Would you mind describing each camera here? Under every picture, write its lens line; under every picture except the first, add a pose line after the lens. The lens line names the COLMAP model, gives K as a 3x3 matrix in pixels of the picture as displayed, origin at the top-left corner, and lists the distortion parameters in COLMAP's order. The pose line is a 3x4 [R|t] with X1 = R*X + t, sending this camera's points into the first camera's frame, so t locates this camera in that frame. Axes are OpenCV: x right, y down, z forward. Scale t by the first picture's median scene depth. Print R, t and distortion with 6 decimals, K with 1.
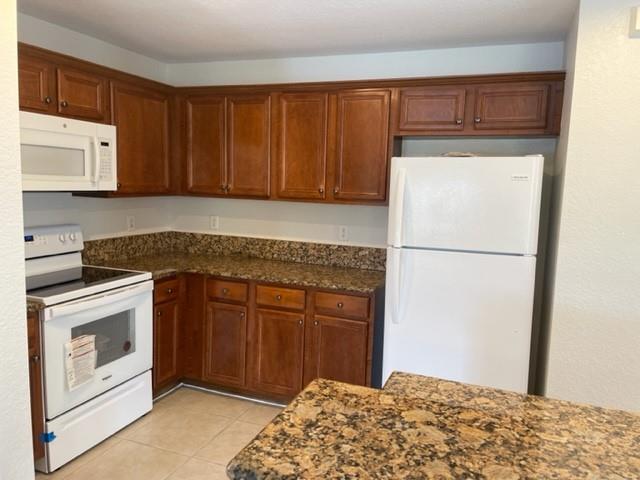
lens RADIAL K [[482.8, 0, 320.0], [0, 482.8, 240.0], [0, 0, 1]] dist [0.096921, -0.122147]
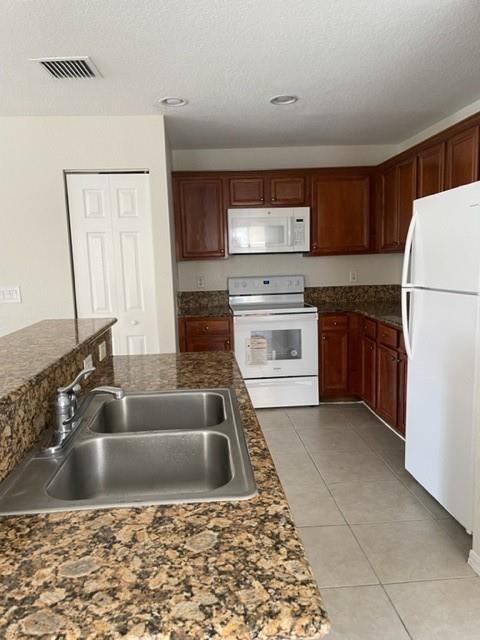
lens RADIAL K [[482.8, 0, 240.0], [0, 482.8, 320.0], [0, 0, 1]] dist [0.096921, -0.122147]
pose [[0.428328, 0.070713, -0.900852, 0.811523], [-0.065127, 0.996756, 0.047276, 0.049734], [0.901273, 0.038420, 0.431544, 0.183826]]
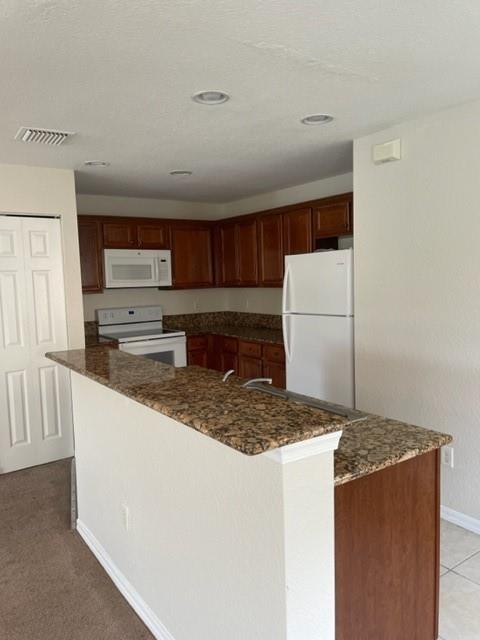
lens RADIAL K [[482.8, 0, 240.0], [0, 482.8, 320.0], [0, 0, 1]] dist [0.096921, -0.122147]
pose [[0.829684, -0.005118, -0.558210, 0.762529], [-0.012177, 0.999554, -0.027263, 0.067518], [0.558100, 0.029417, 0.829252, -0.316682]]
